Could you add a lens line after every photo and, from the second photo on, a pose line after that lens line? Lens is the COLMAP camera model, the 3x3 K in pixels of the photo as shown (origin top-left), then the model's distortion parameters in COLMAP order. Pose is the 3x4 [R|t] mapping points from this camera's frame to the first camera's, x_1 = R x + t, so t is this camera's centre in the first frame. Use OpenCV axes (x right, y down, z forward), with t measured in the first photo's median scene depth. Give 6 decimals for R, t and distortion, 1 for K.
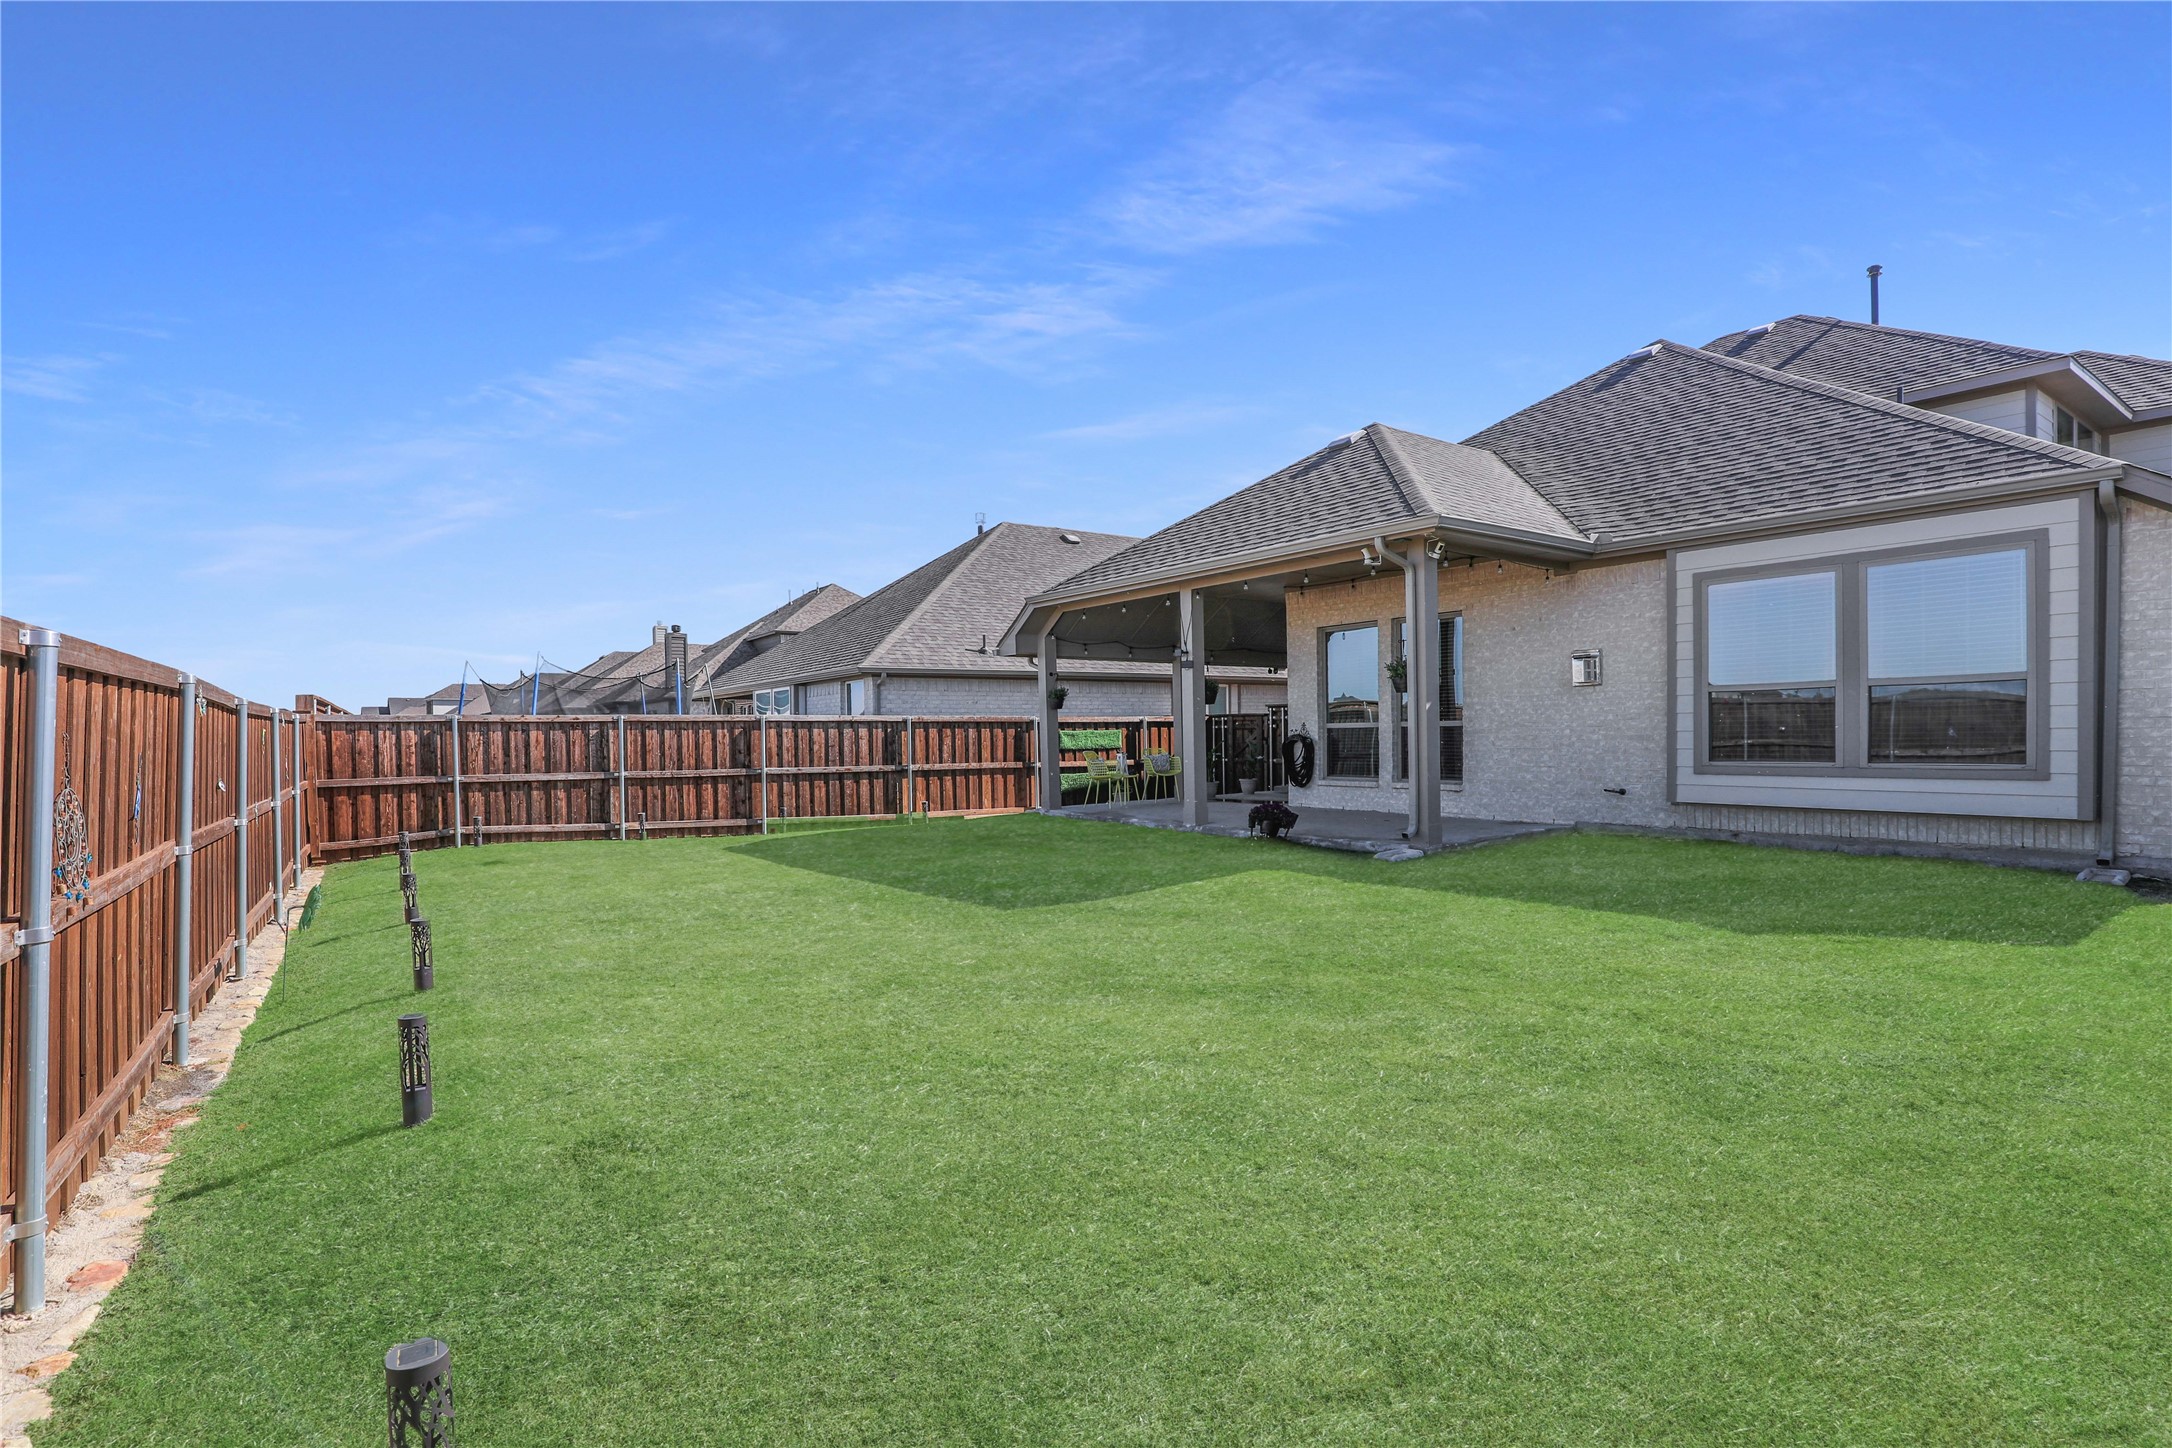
lens RADIAL K [[1012.0, 0, 1085.6], [0, 1012.0, 722.3], [0, 0, 1]] dist [-0.022814, 0.000473]
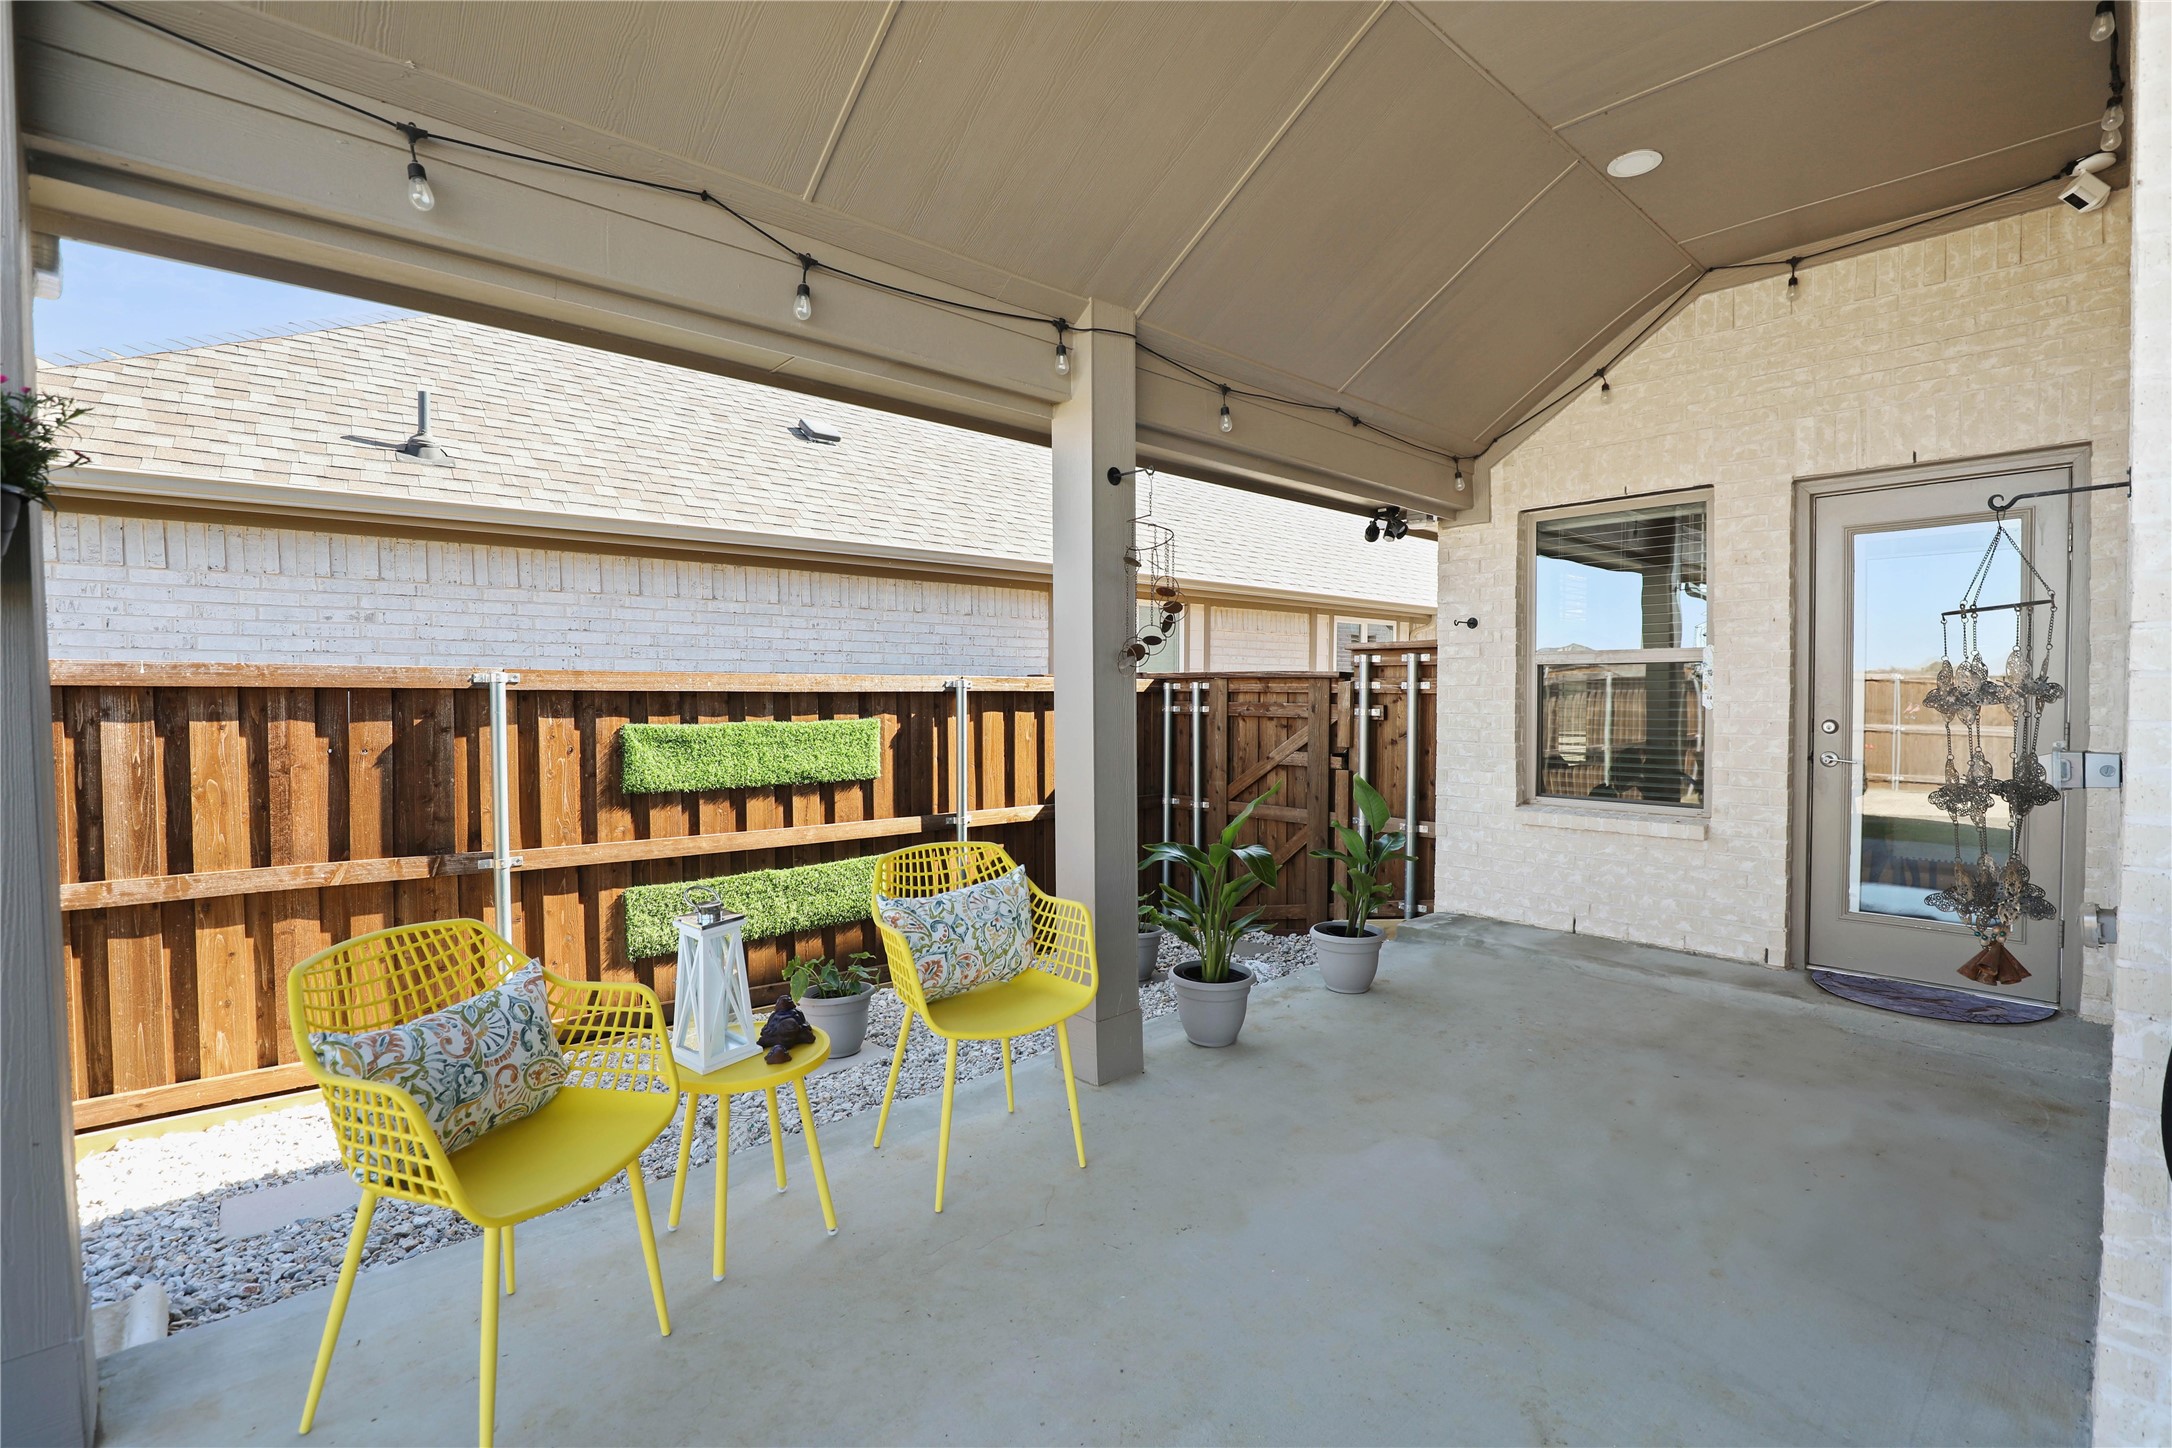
lens RADIAL K [[1012.0, 0, 1108.1], [0, 1012.0, 721.3], [0, 0, 1]] dist [-0.022814, 0.000473]
pose [[0.990401, 0.007657, 0.138012, 0.075062], [-0.012996, 0.999200, 0.037829, -0.005099], [-0.137612, -0.039260, 0.989708, 0.856397]]
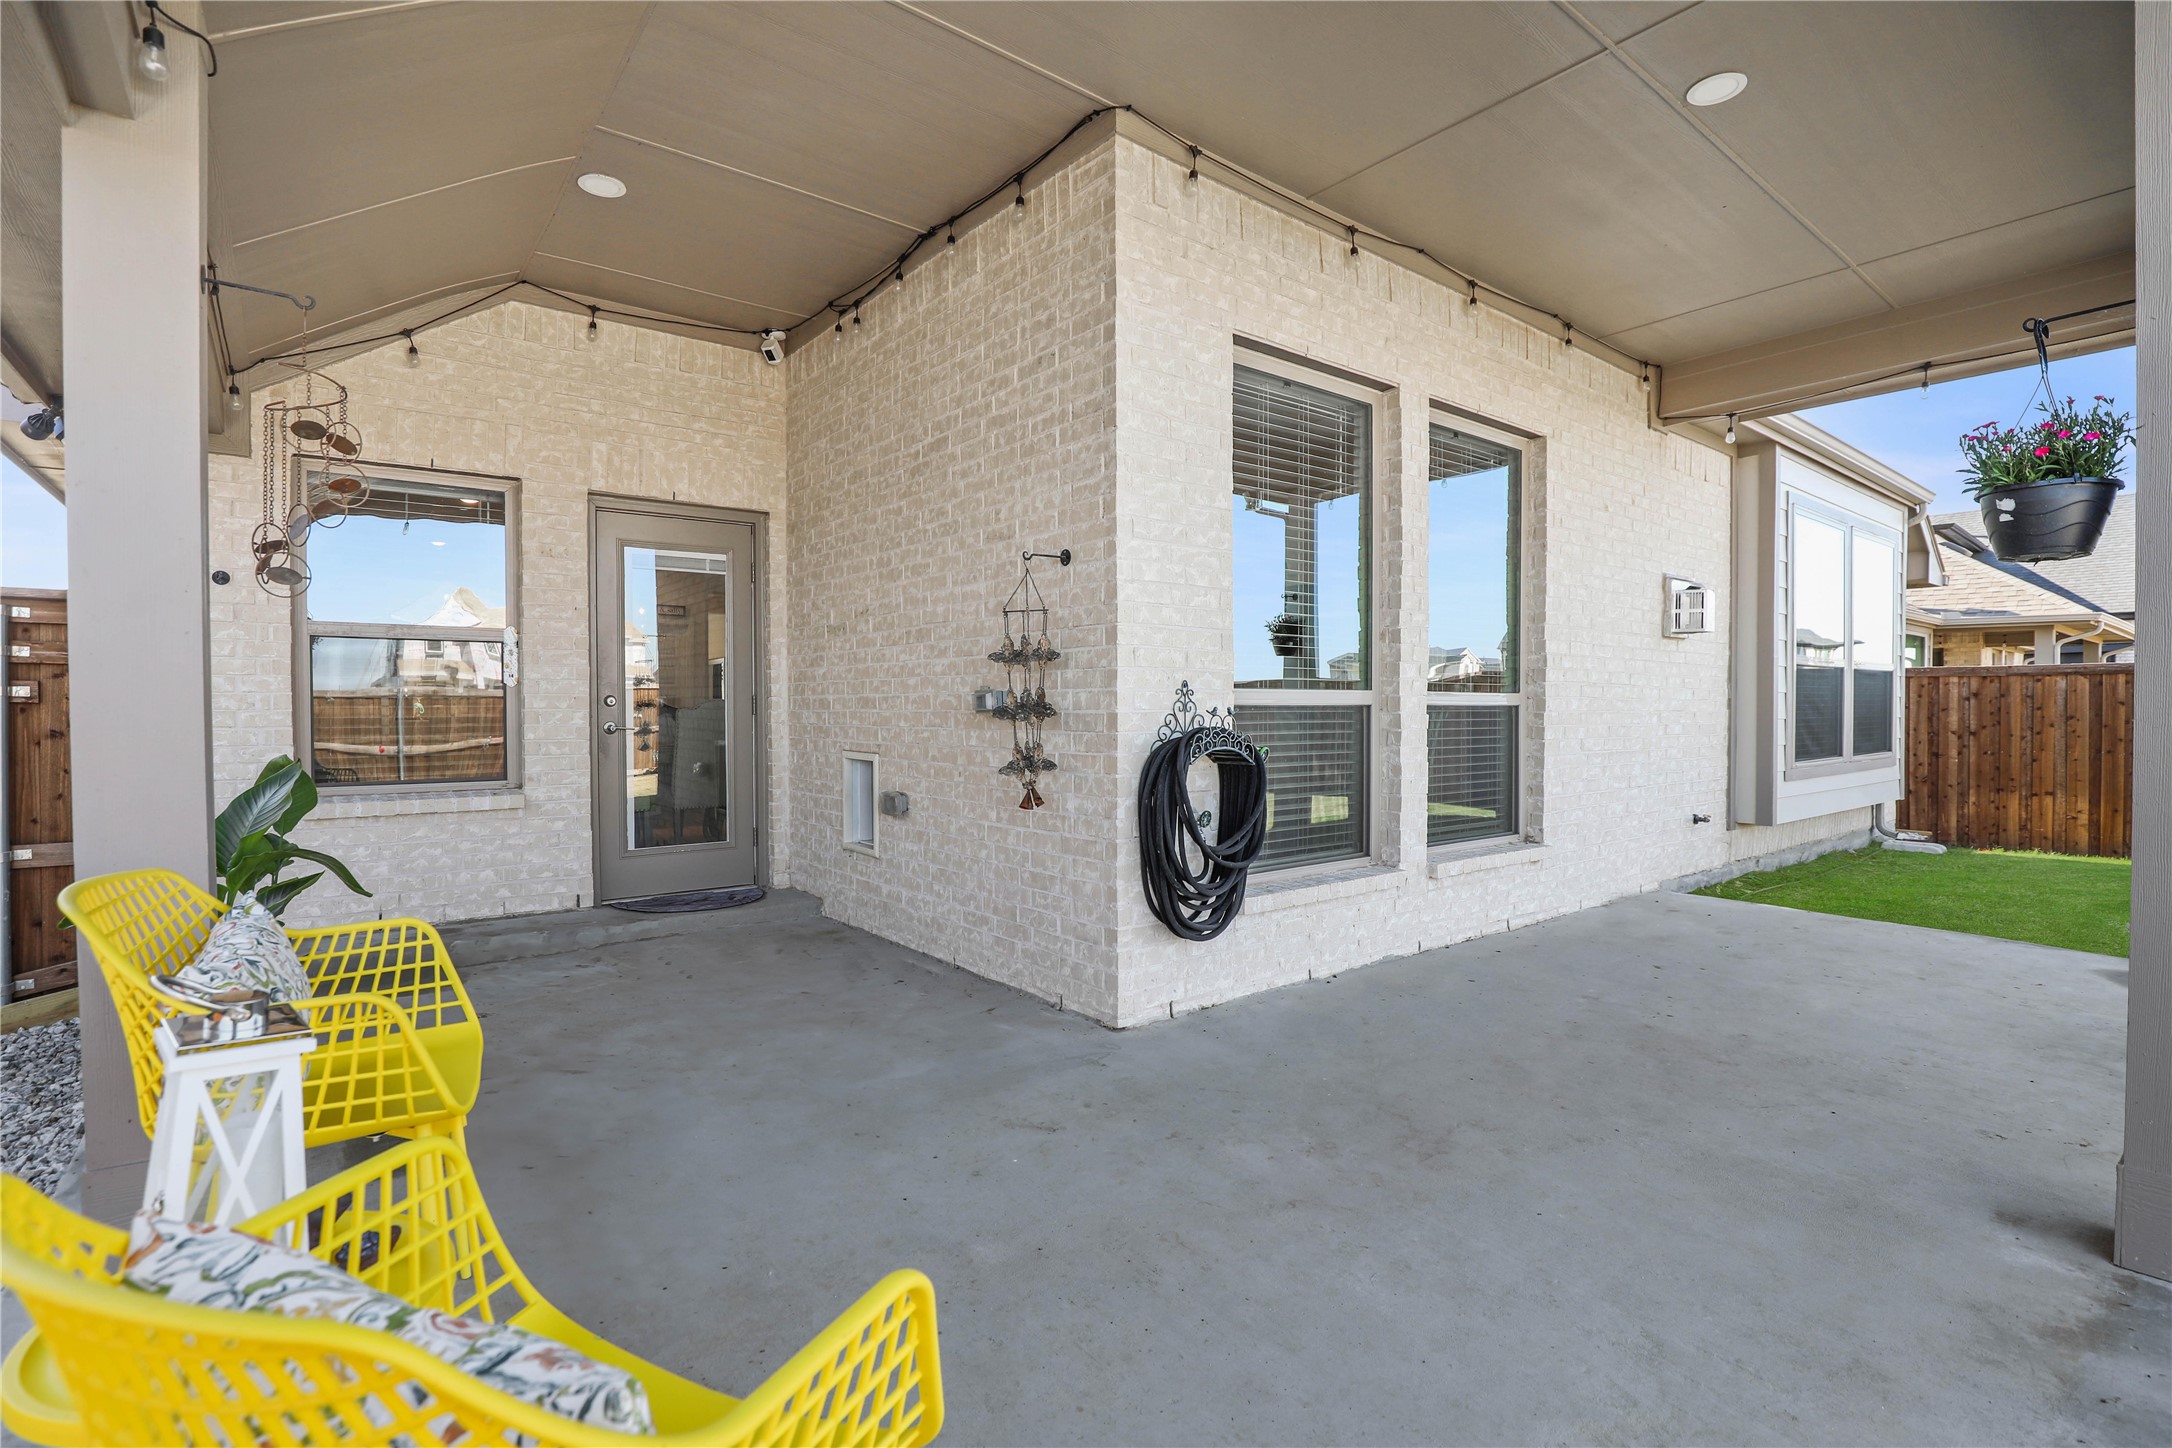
lens RADIAL K [[1012.0, 0, 1088.0], [0, 1012.0, 716.1], [0, 0, 1]] dist [-0.022814, 0.000473]
pose [[-0.051060, 0.004511, 0.998685, -0.038757], [-0.008332, 0.999953, -0.004943, 0.010168], [-0.998661, -0.008574, -0.051020, 0.963038]]
